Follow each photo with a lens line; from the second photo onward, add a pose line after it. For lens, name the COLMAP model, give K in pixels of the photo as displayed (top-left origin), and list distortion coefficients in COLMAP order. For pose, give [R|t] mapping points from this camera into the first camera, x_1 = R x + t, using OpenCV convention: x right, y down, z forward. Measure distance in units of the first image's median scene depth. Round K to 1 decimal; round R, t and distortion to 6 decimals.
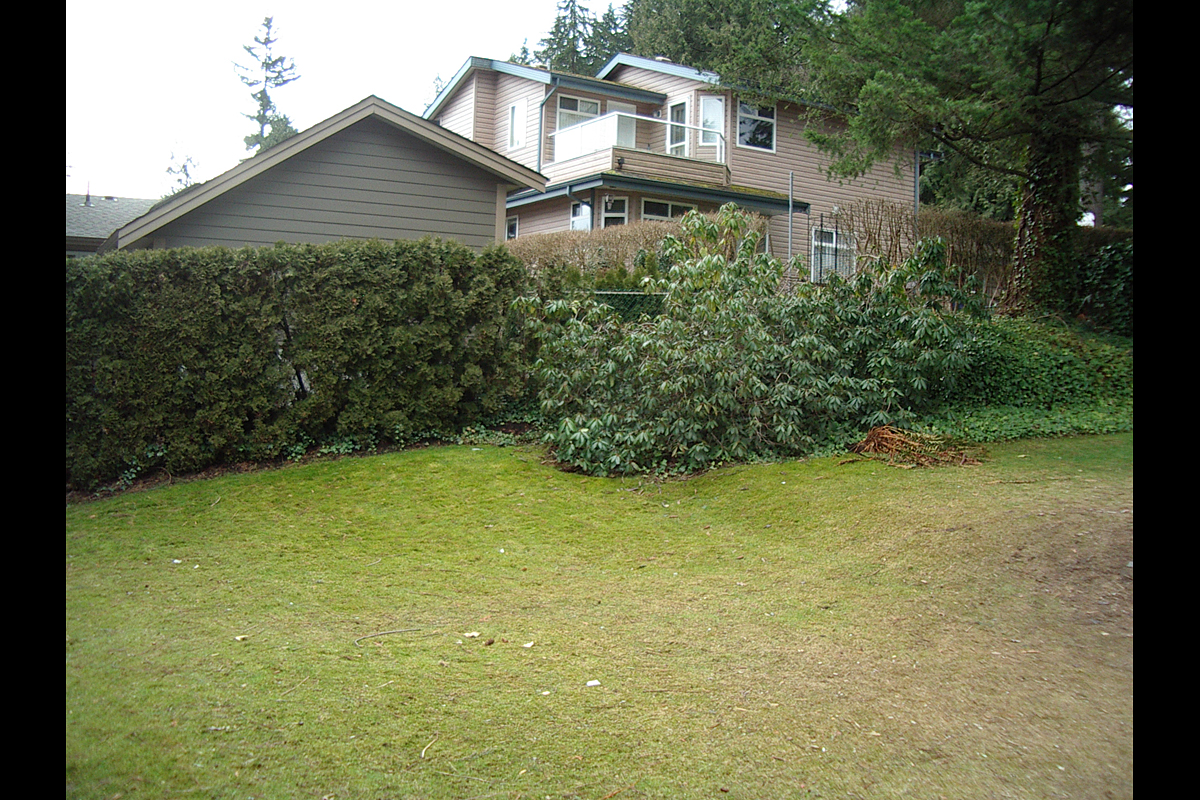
lens RADIAL K [[1194.4, 0, 623.9], [0, 1194.4, 399.3], [0, 0, 1]] dist [-0.287791, 0.390954]
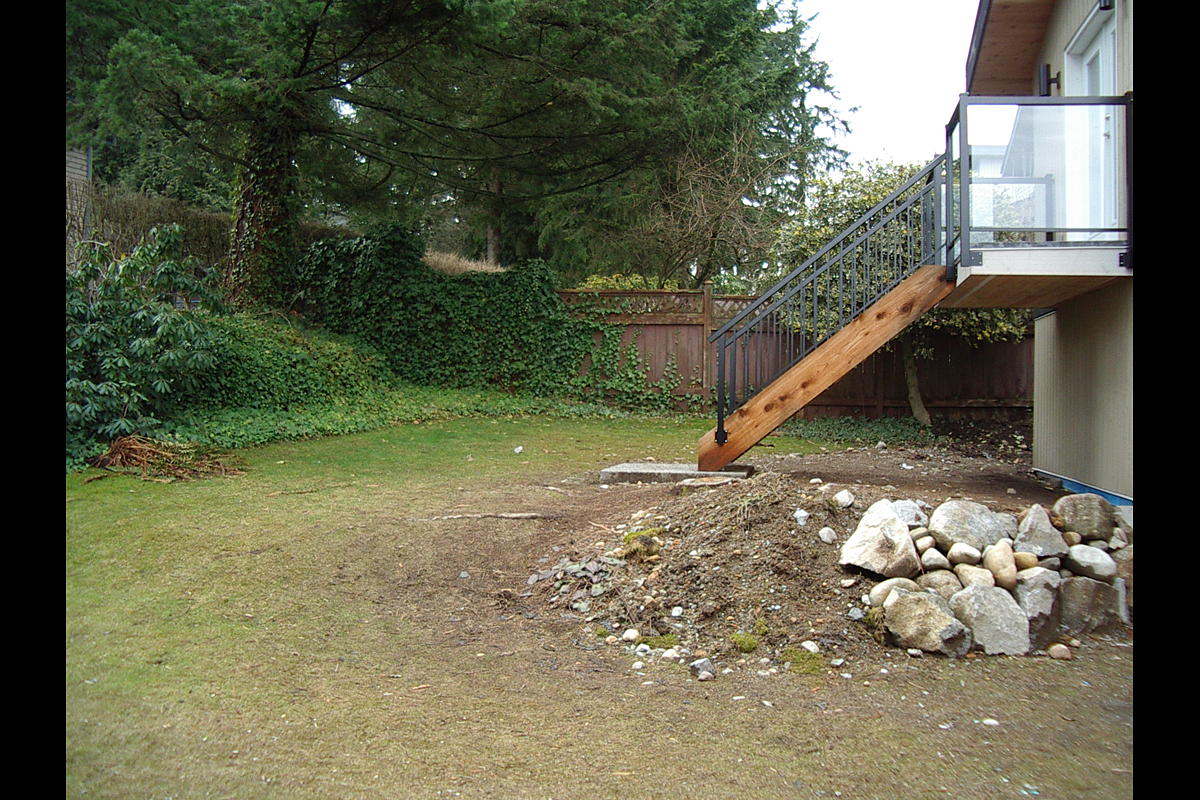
lens RADIAL K [[1194.4, 0, 623.9], [0, 1194.4, 399.3], [0, 0, 1]] dist [-0.287791, 0.390954]
pose [[0.754885, -0.022760, 0.655462, -0.057695], [0.020684, 0.999727, 0.010893, -0.005710], [-0.655530, 0.005334, 0.755150, 0.098531]]
